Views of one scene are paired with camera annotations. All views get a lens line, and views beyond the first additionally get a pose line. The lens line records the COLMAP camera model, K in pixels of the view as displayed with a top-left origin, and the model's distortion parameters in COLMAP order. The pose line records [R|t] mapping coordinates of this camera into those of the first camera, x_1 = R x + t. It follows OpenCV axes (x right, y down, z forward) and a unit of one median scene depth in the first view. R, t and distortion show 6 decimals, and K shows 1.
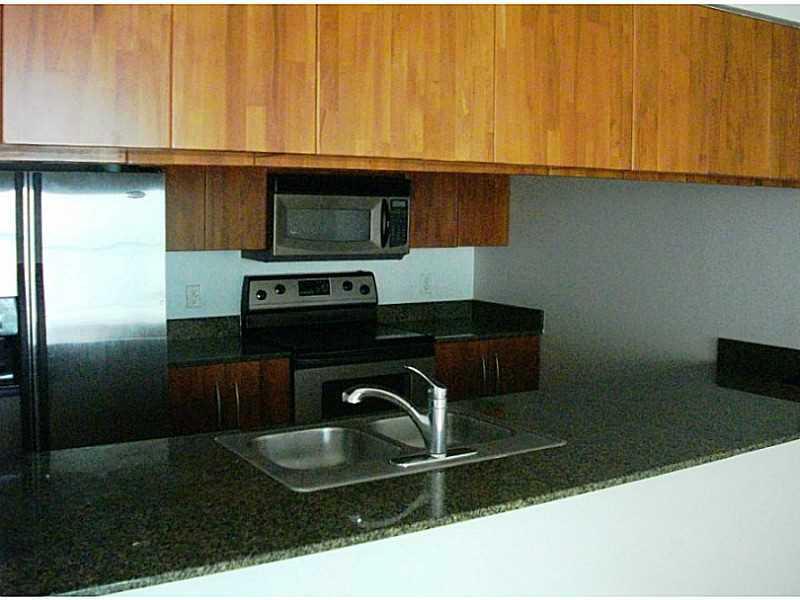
lens RADIAL K [[886.0, 0, 400.0], [0, 886.0, 300.0], [0, 0, 1]] dist [-0.186224, 0.136813]
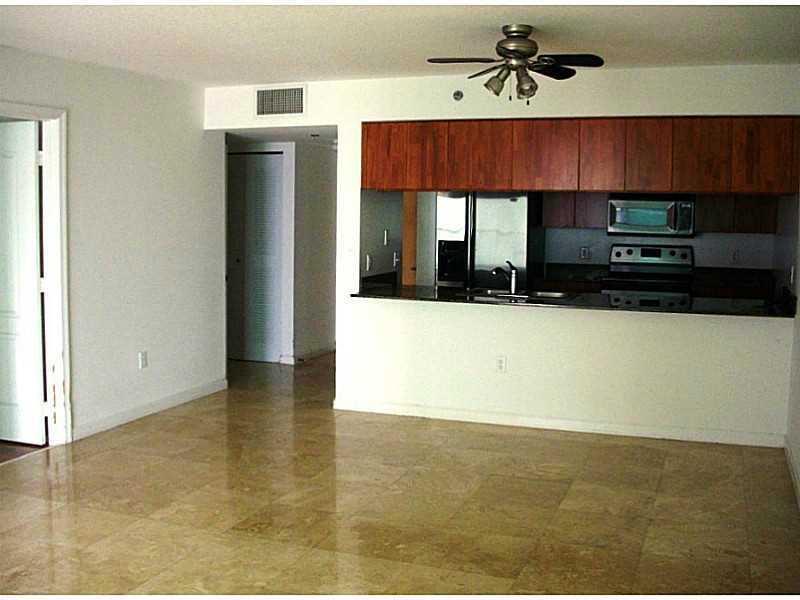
lens RADIAL K [[886.0, 0, 400.0], [0, 886.0, 300.0], [0, 0, 1]] dist [-0.186224, 0.136813]
pose [[0.618042, 0.082591, -0.781794, 0.992291], [-0.080073, 0.995908, 0.041910, 0.048546], [0.782056, 0.036699, 0.622126, -0.481252]]
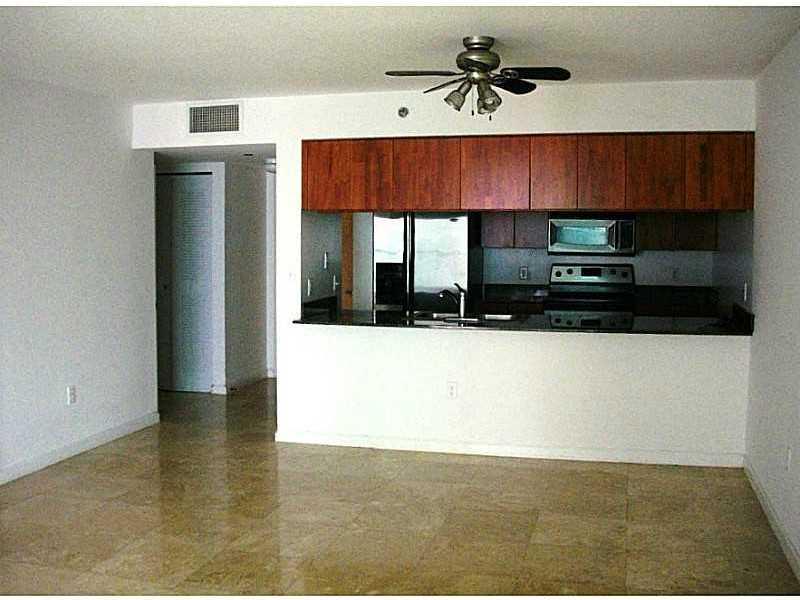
lens RADIAL K [[886.0, 0, 400.0], [0, 886.0, 300.0], [0, 0, 1]] dist [-0.186224, 0.136813]
pose [[0.695566, 0.052587, -0.716535, 0.910201], [-0.064351, 0.997869, 0.010768, 0.048471], [0.715574, 0.038620, 0.697468, -0.483912]]
